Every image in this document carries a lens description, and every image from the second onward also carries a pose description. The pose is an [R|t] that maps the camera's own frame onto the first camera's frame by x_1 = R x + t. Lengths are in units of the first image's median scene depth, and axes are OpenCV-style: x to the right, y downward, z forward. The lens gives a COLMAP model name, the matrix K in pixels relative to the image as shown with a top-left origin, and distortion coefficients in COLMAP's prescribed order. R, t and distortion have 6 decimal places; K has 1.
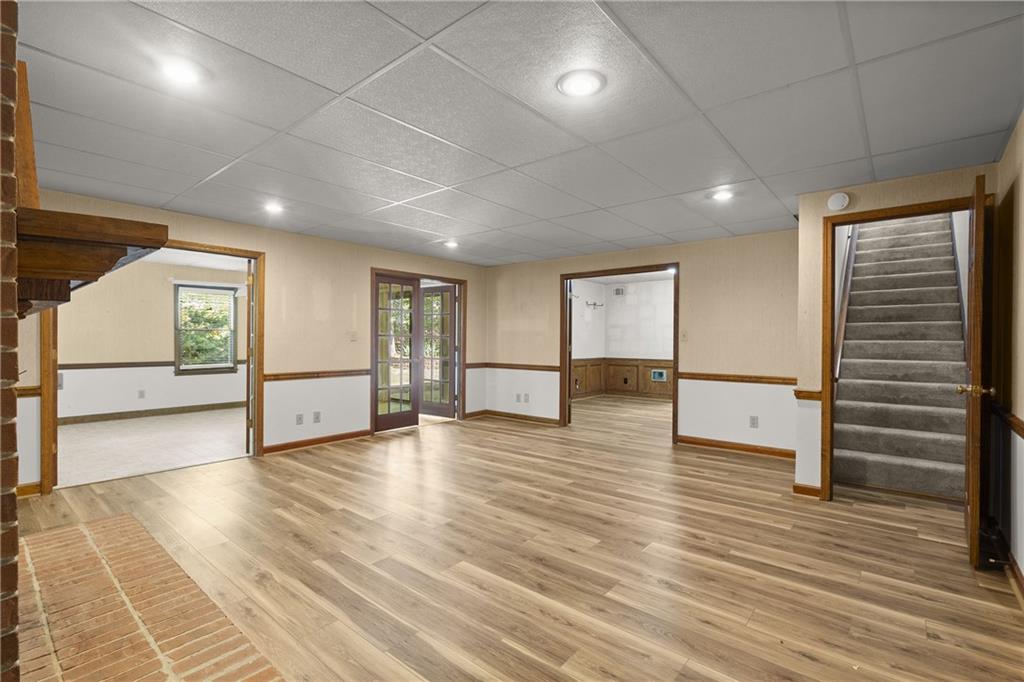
lens RADIAL K [[468.1, 0, 512.0], [0, 468.1, 341.0], [0, 0, 1]] dist [-0.002174, -0.000128]
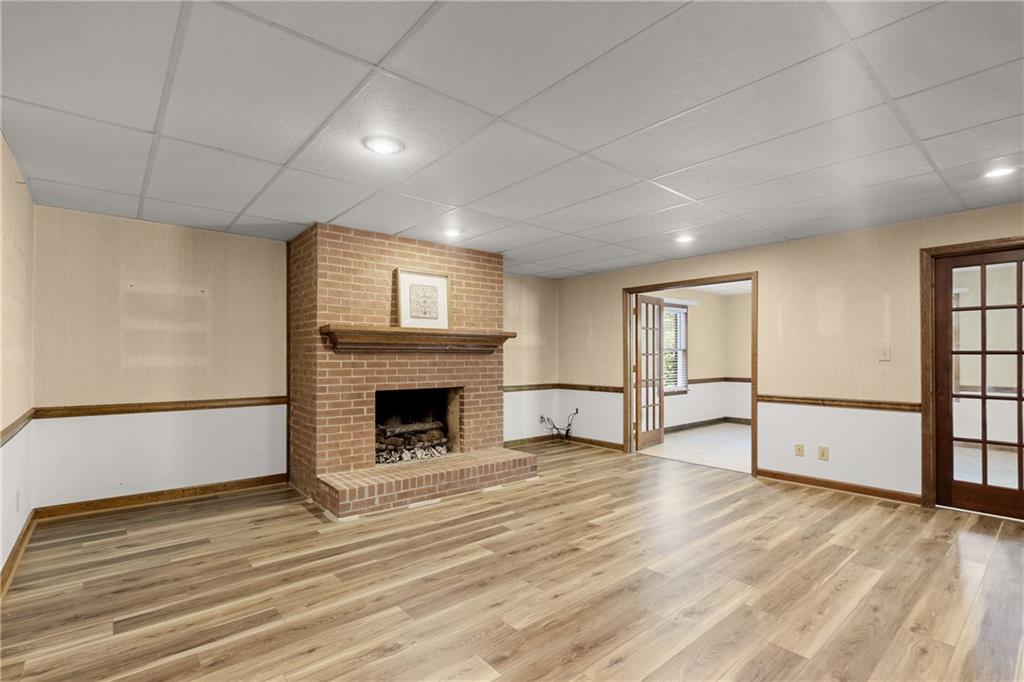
lens RADIAL K [[476.0, 0, 507.5], [0, 476.0, 356.9], [0, 0, 1]] dist [-0.002484, -0.000324]
pose [[-0.174566, -0.008259, -0.984611, 0.851863], [-0.002044, 0.999966, -0.008026, 0.001186], [0.984643, 0.000611, -0.174577, 1.014297]]
